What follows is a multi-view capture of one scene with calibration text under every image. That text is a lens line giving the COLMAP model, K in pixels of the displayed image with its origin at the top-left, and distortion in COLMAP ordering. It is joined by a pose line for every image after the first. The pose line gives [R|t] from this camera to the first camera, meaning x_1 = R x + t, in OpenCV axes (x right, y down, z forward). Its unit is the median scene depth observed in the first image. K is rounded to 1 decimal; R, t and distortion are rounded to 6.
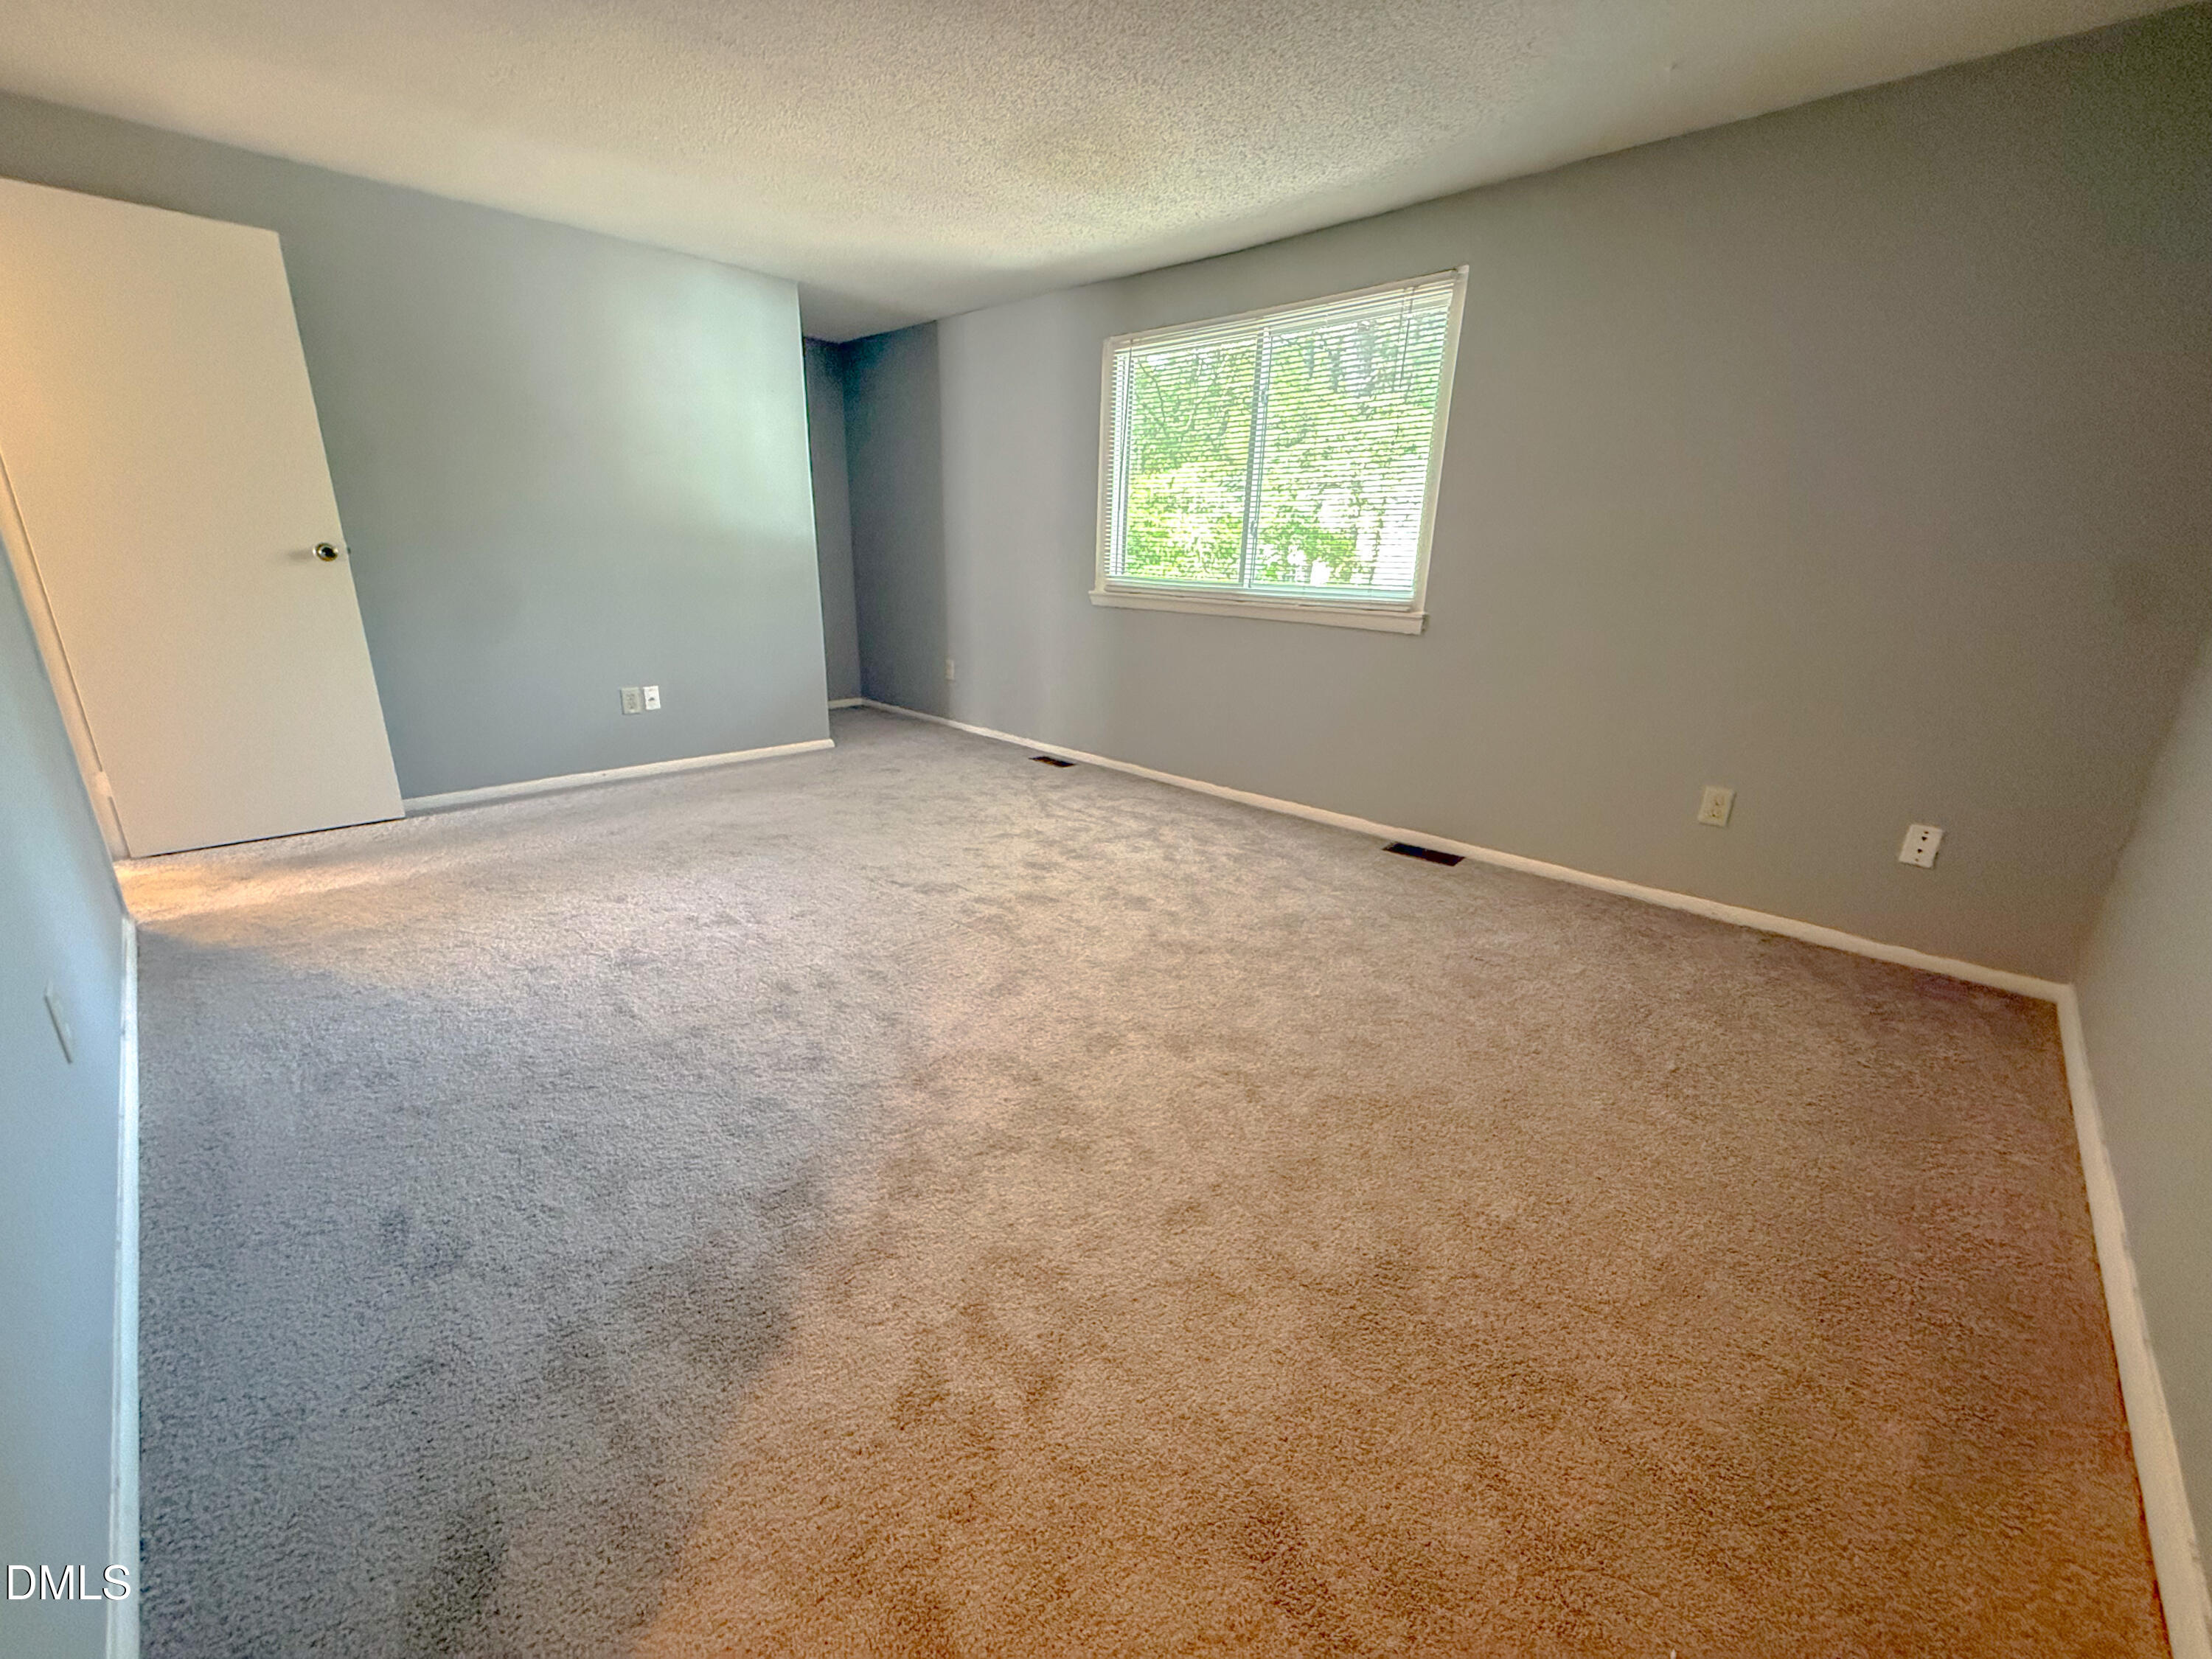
lens RADIAL K [[877.1, 0, 1098.2], [0, 877.1, 823.3], [0, 0, 1]] dist [-0.000944, -0.000209]
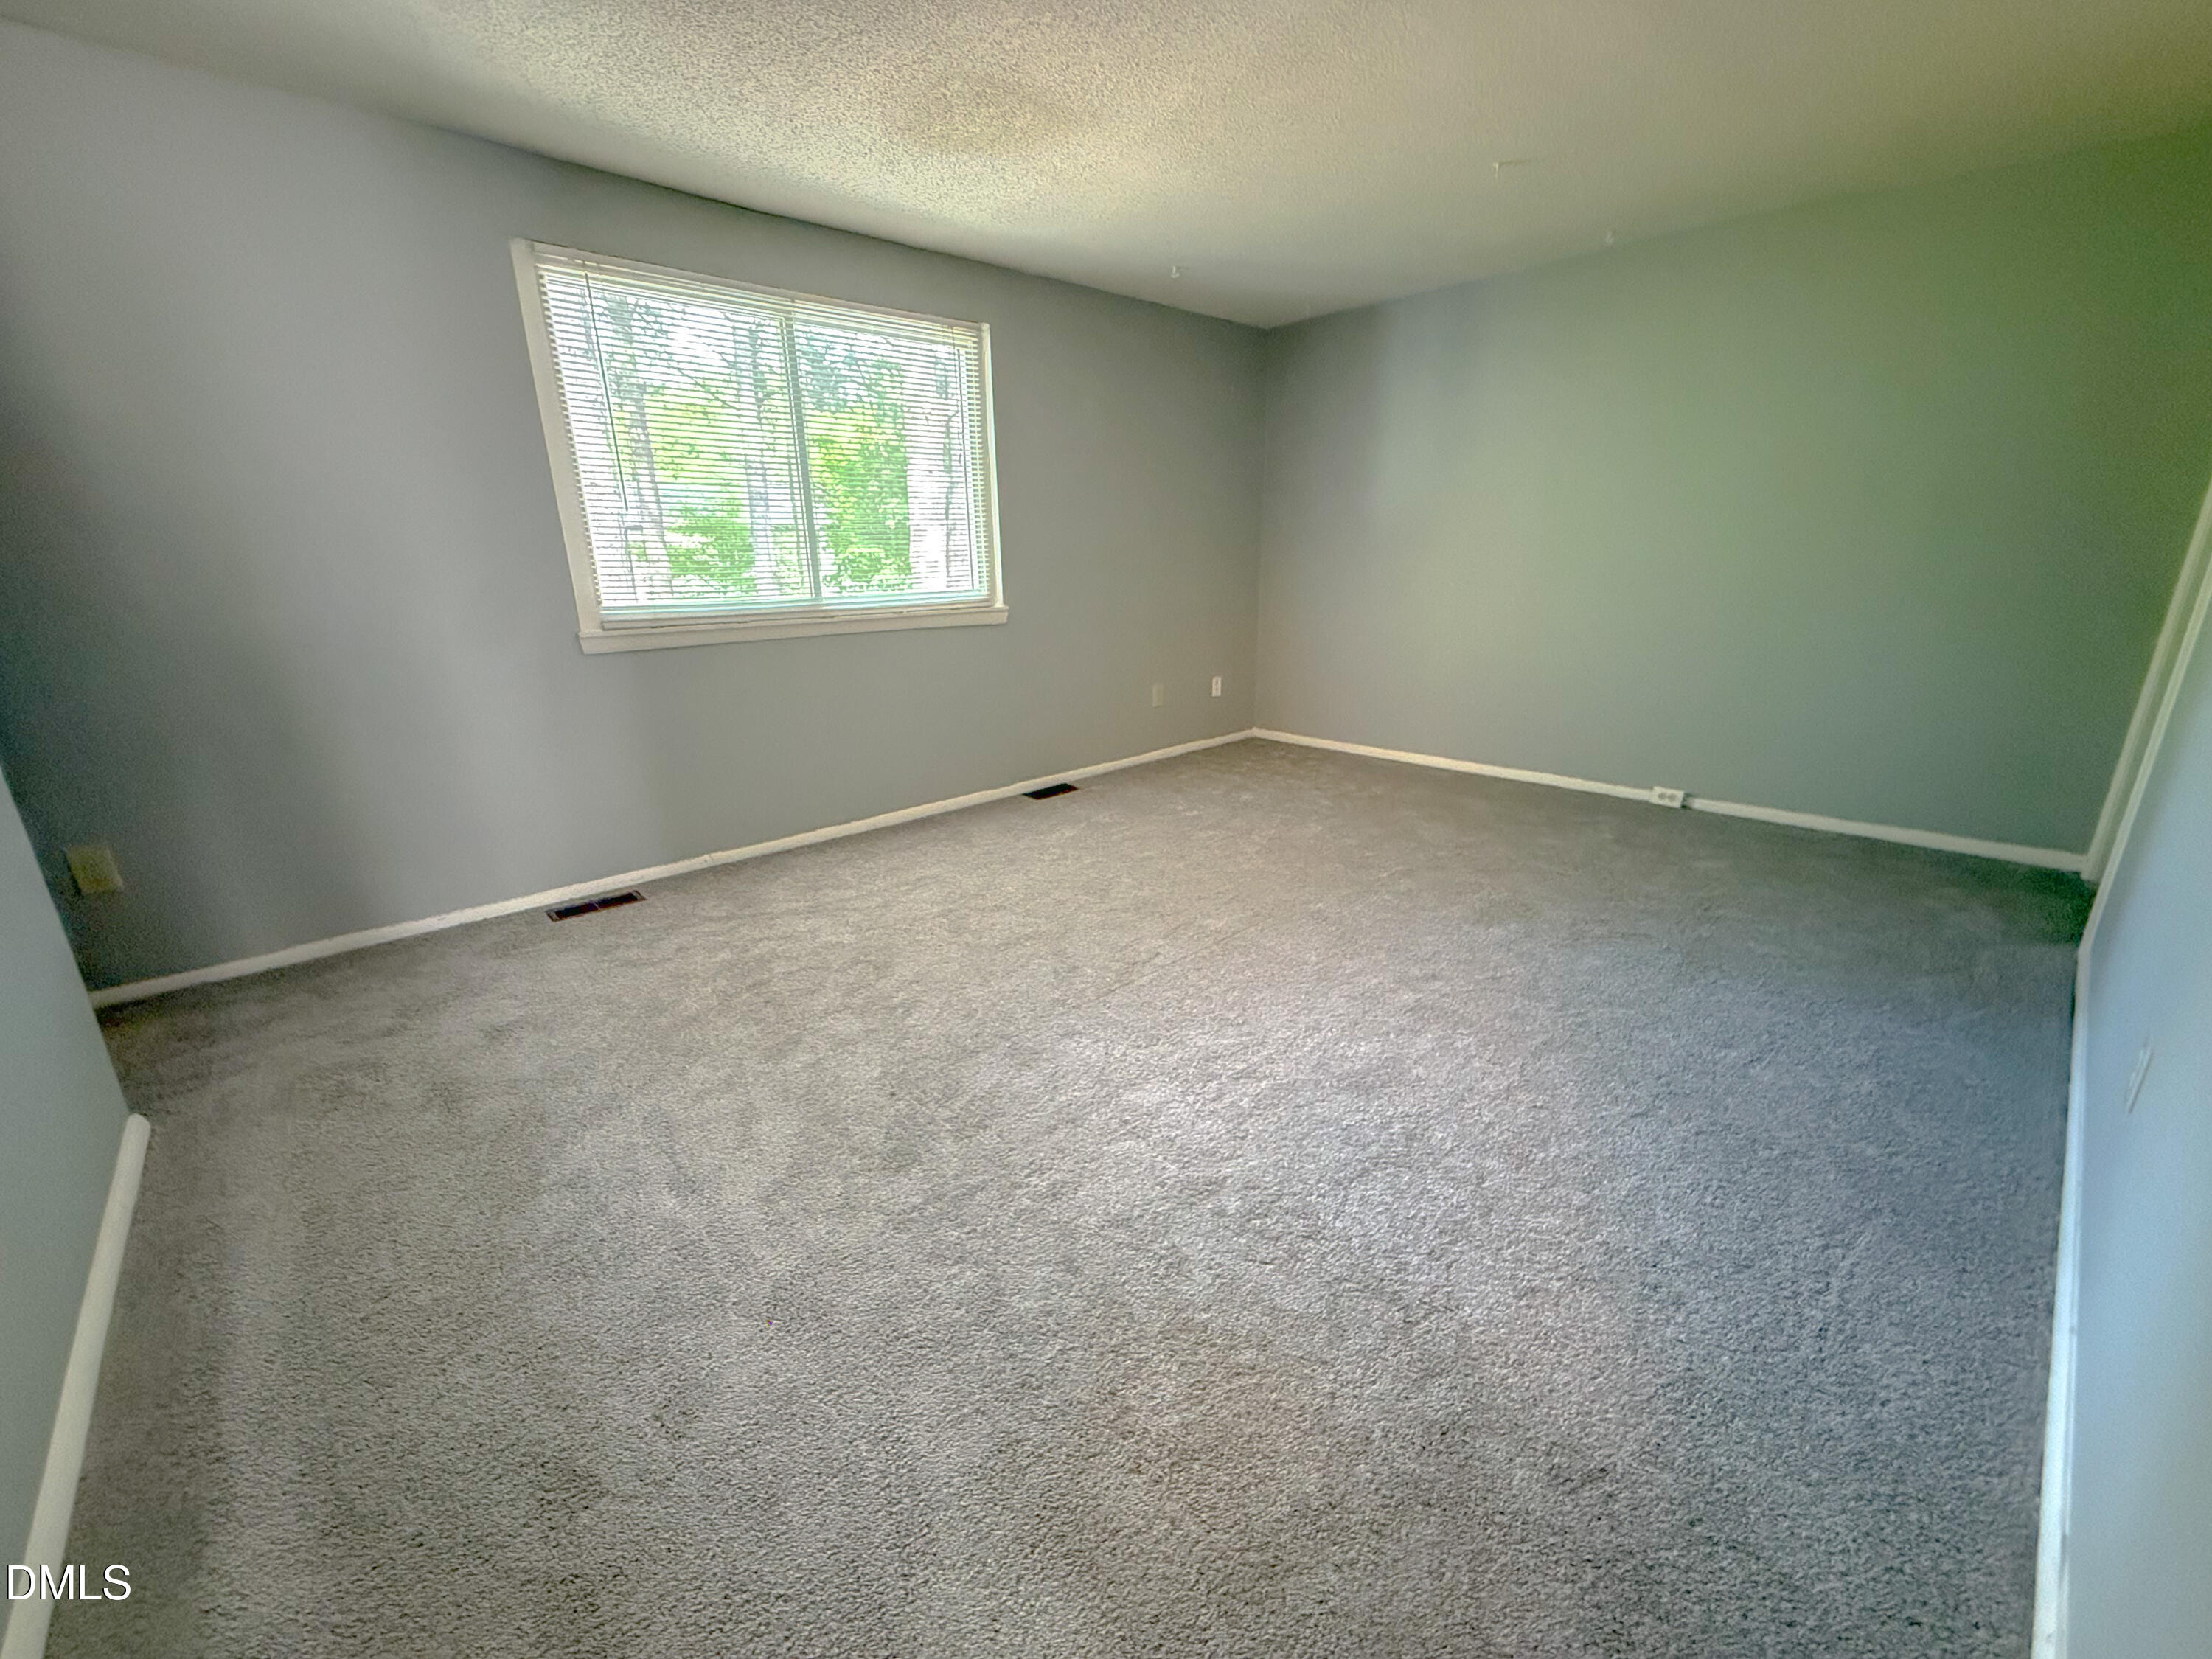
lens RADIAL K [[877.1, 0, 1099.3], [0, 877.1, 819.5], [0, 0, 1]] dist [-0.000944, -0.000209]
pose [[0.061044, -0.310466, 0.948622, -0.705534], [0.318211, 0.906857, 0.276320, -0.216240], [-0.946053, 0.284994, 0.154151, 0.632509]]
